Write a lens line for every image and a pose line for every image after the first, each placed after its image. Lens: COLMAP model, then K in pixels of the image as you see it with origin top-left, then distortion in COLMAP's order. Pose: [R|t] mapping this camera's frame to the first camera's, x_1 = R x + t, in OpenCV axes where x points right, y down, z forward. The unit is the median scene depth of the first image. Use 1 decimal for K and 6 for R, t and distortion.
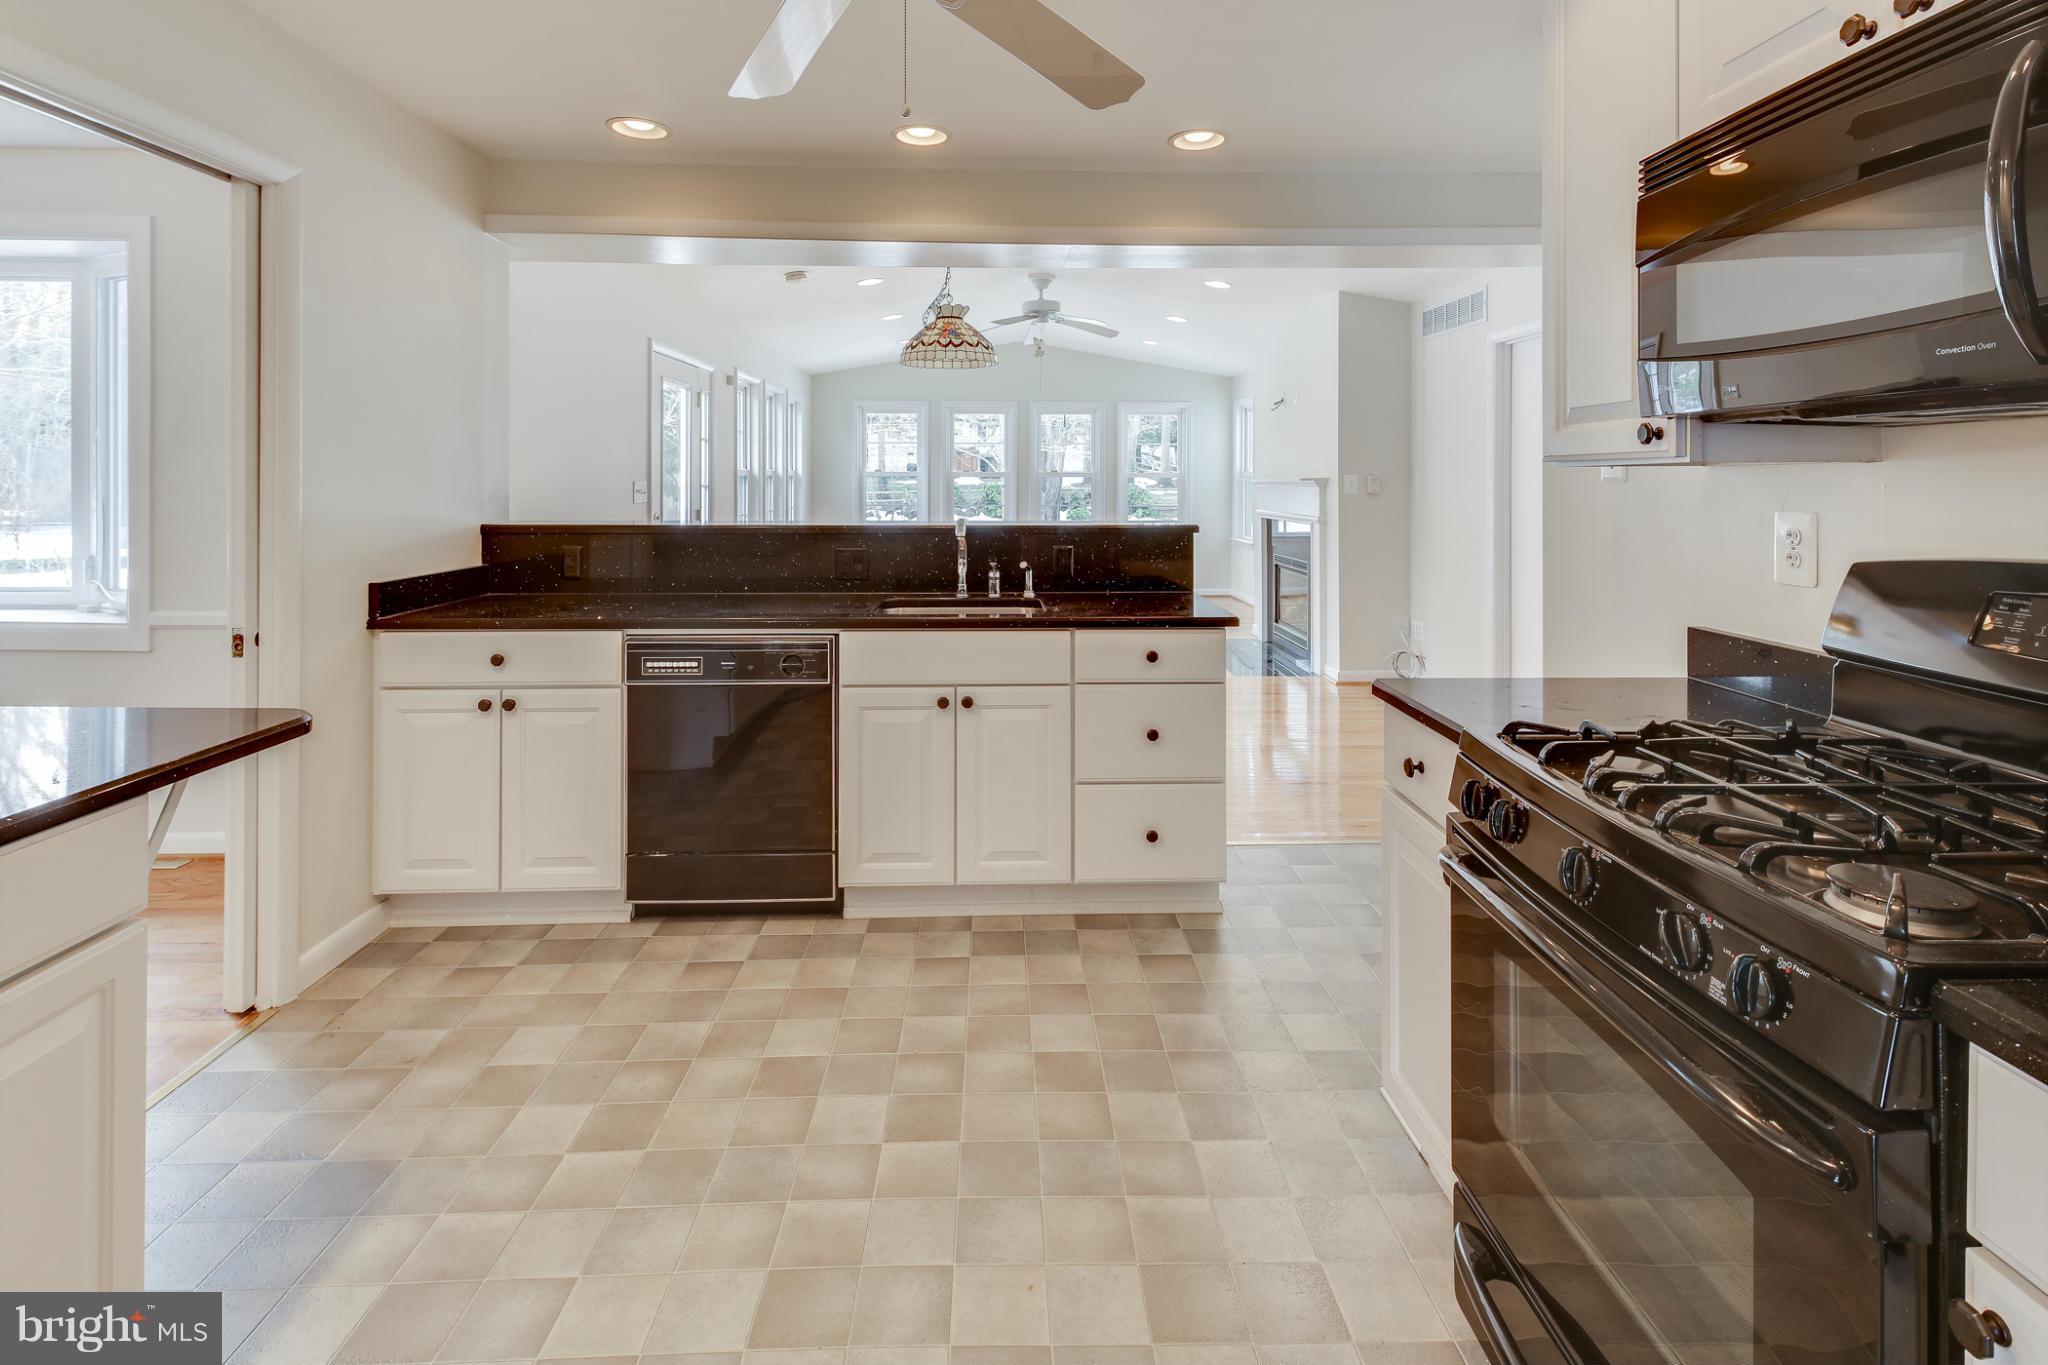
lens RADIAL K [[982.6, 0, 1040.9], [0, 982.6, 487.5], [0, 0, 1]] dist [0.016465, -0.000205]
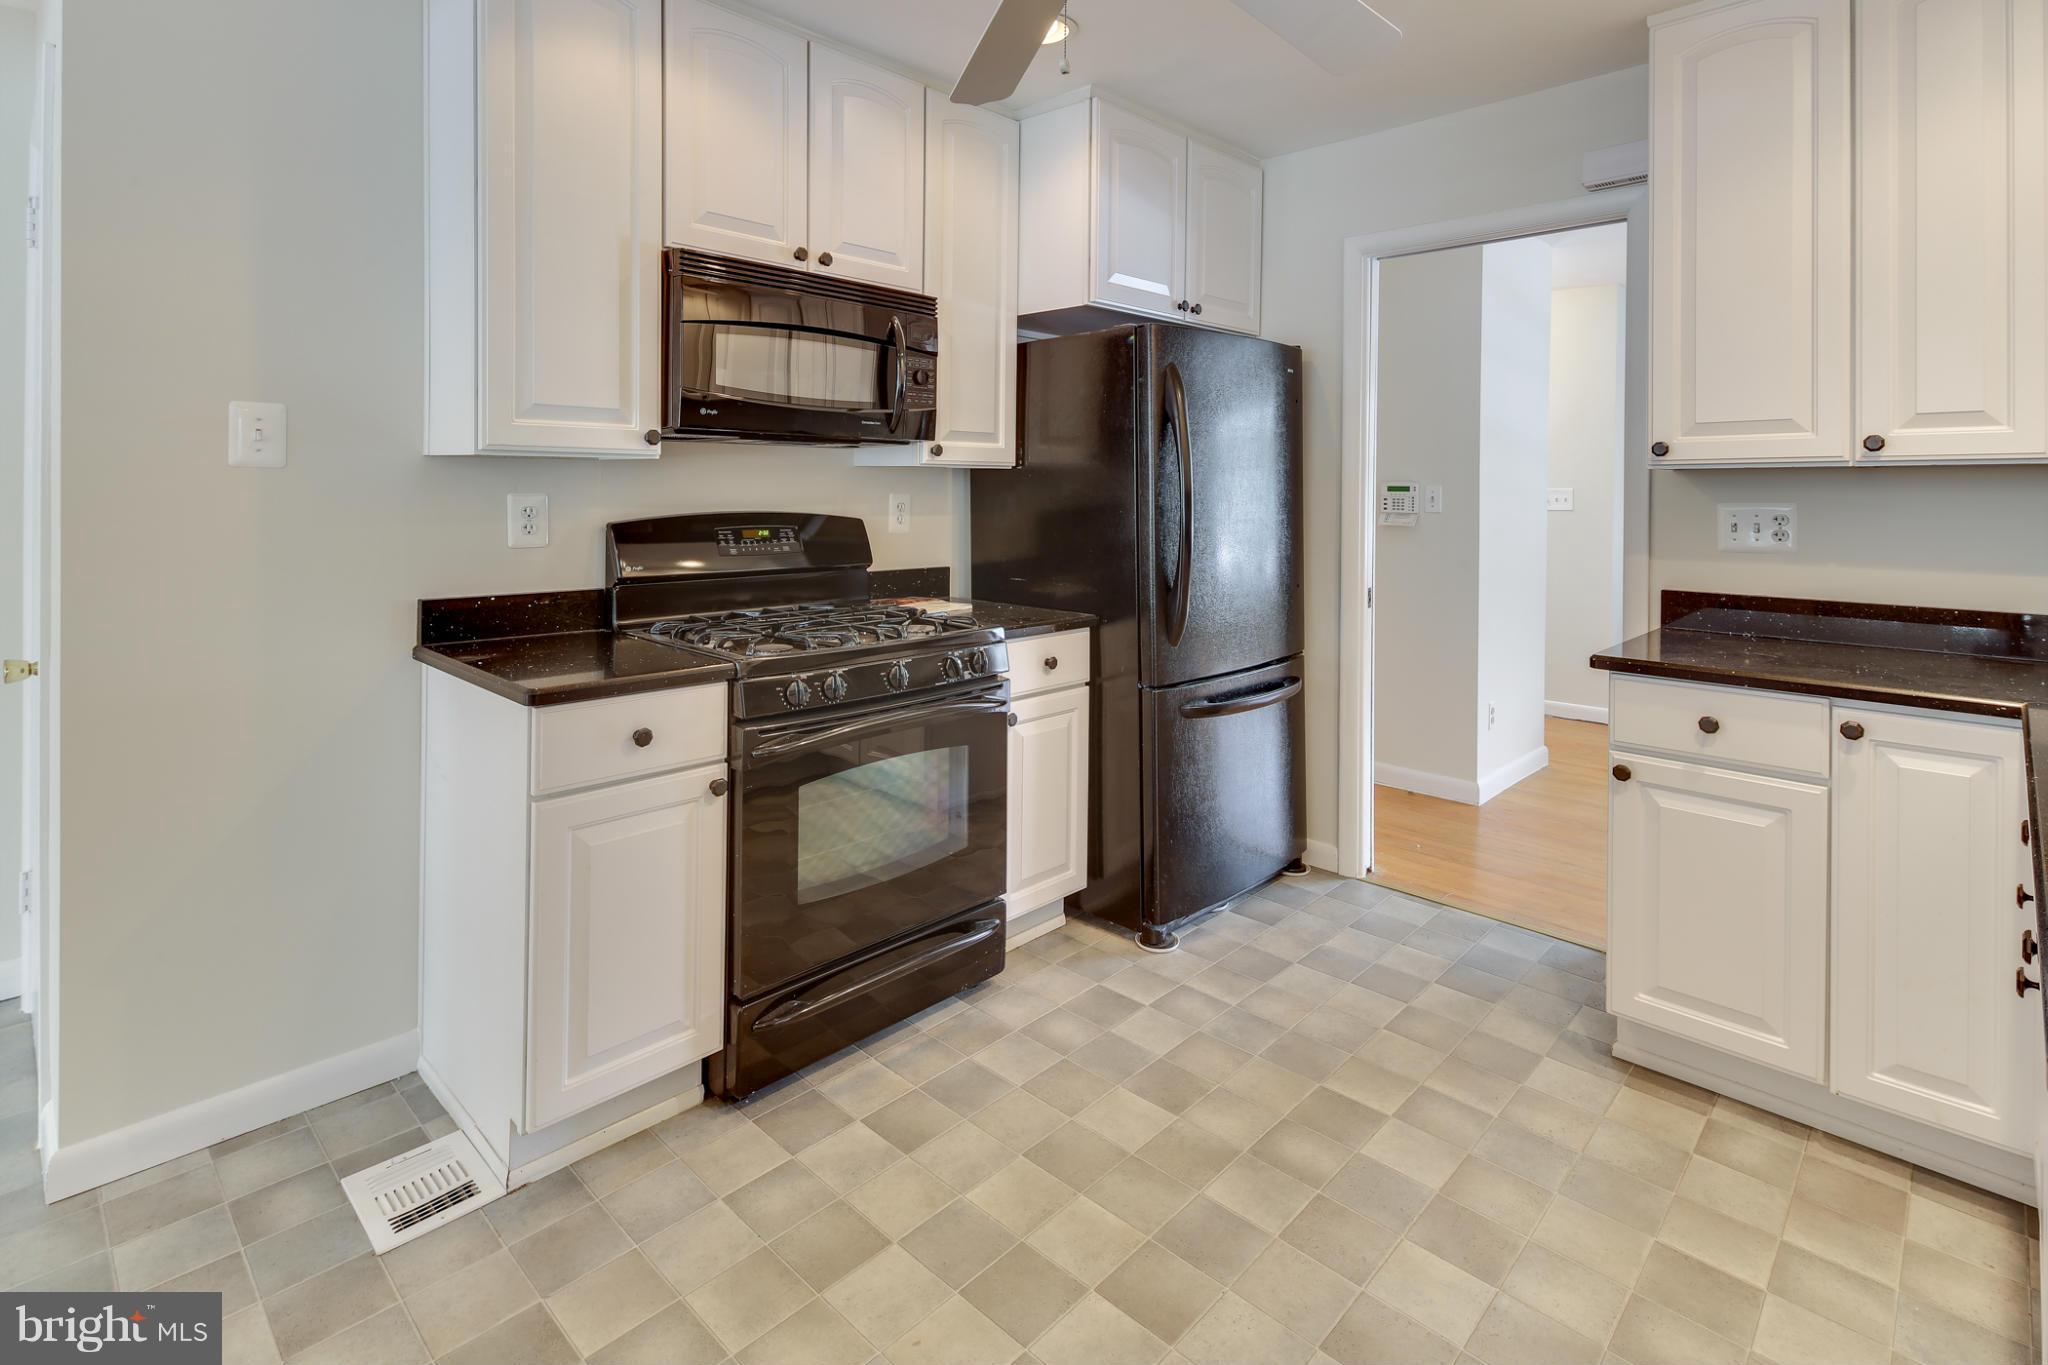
lens RADIAL K [[982.6, 0, 1040.9], [0, 982.6, 487.5], [0, 0, 1]] dist [0.016465, -0.000205]
pose [[-0.704433, -0.013393, 0.709644, -0.415941], [-0.012815, 0.999899, 0.006149, -0.000956], [-0.709654, -0.004763, -0.704534, 0.873666]]
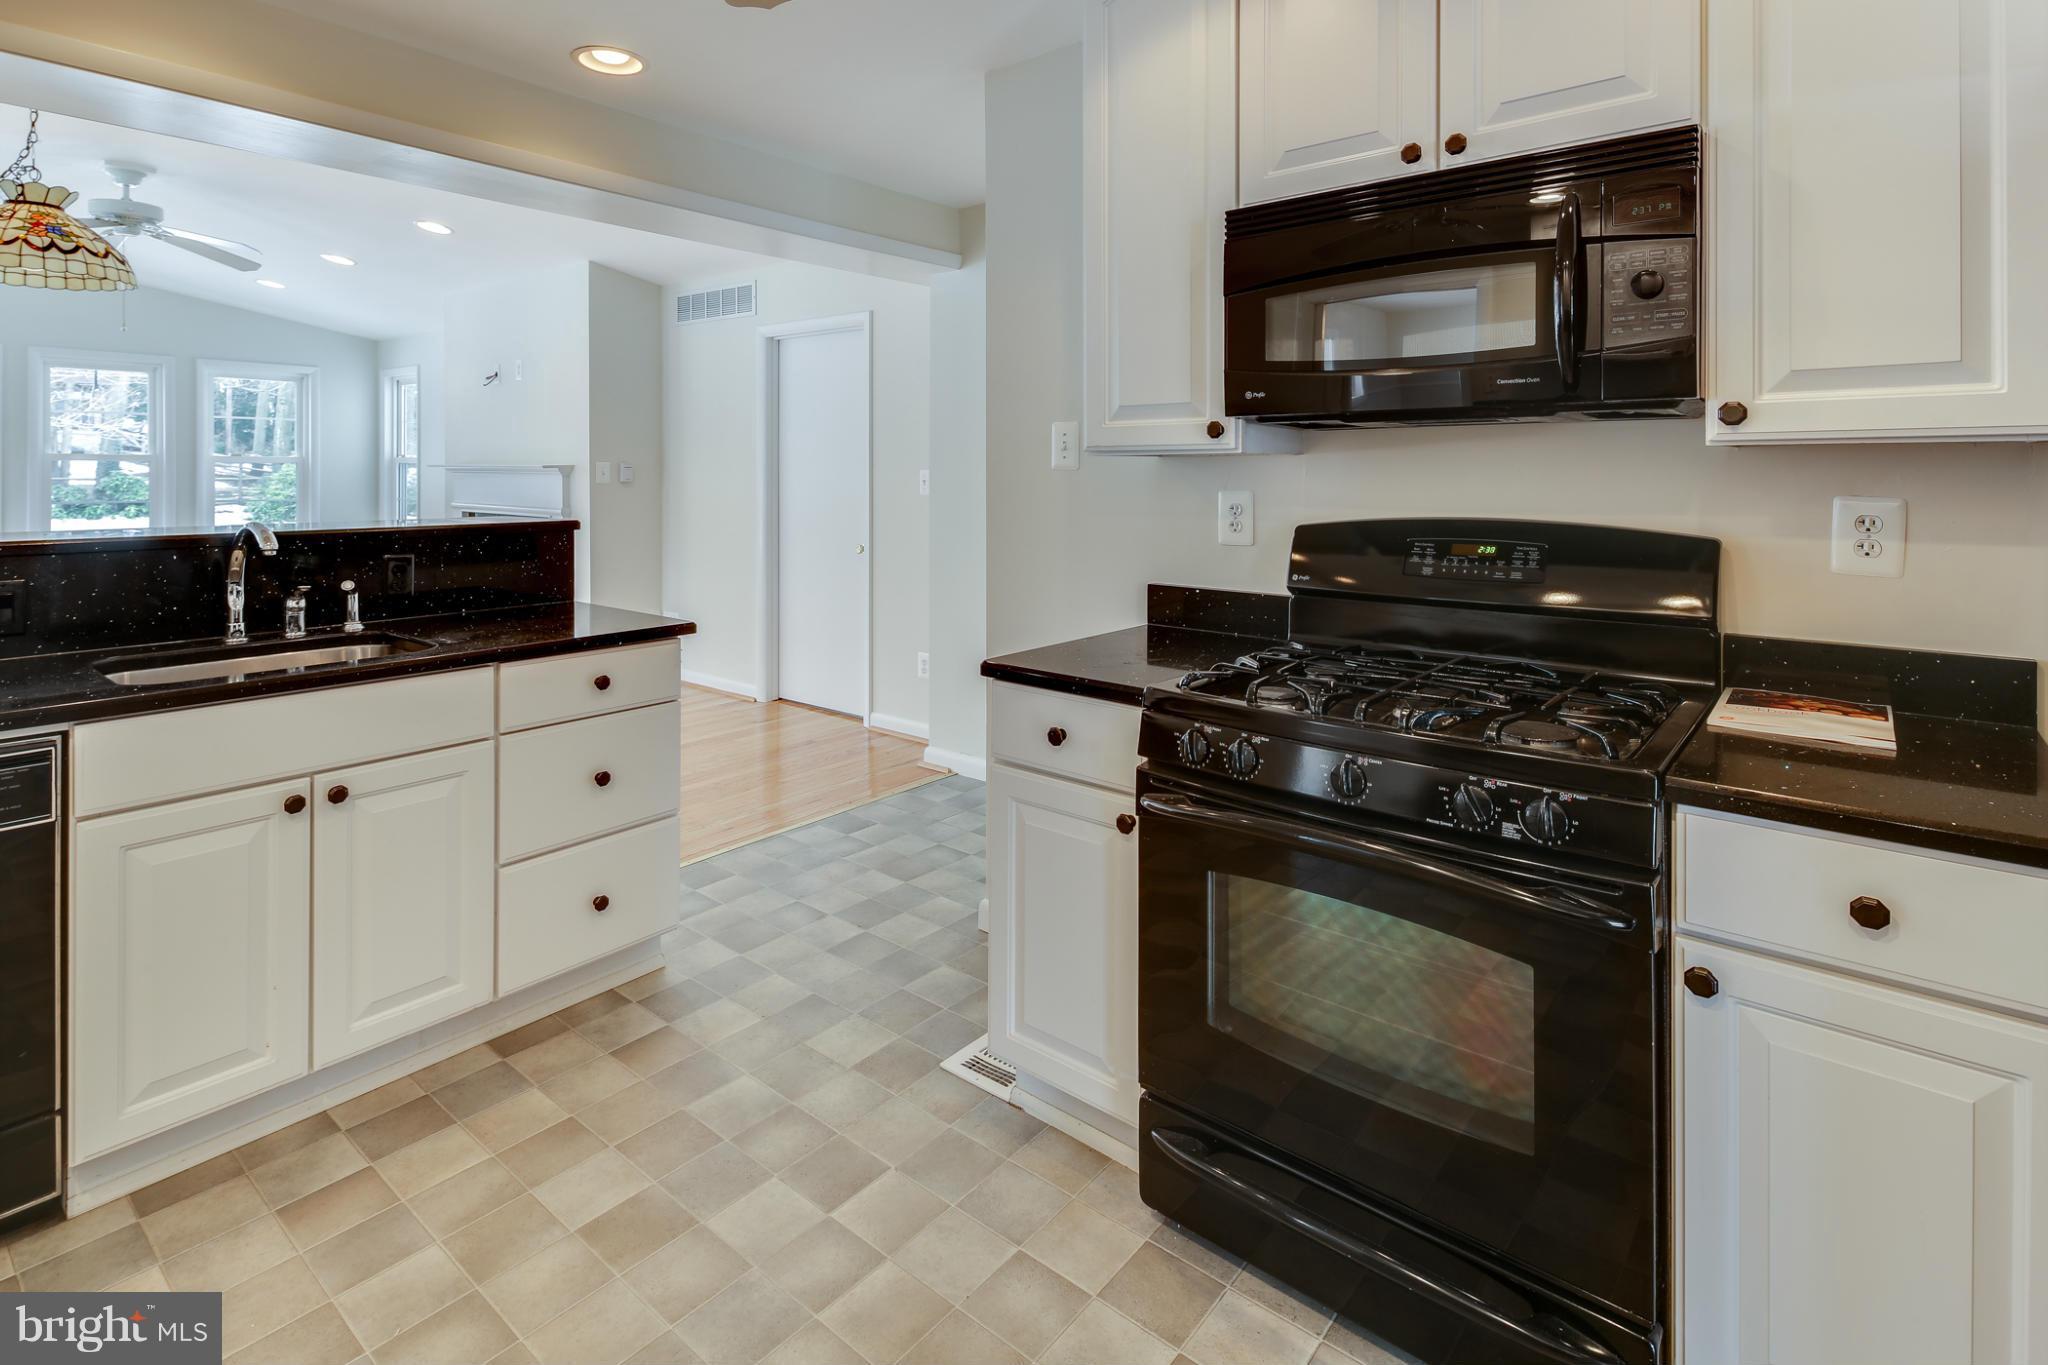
lens RADIAL K [[993.6, 0, 1013.8], [0, 993.6, 476.7], [0, 0, 1]] dist [0.006432, -0.001346]
pose [[0.659241, -0.002419, 0.751928, -0.276553], [0.001891, 0.999997, 0.001559, 0.000717], [-0.751929, 0.000394, 0.659244, 0.197719]]
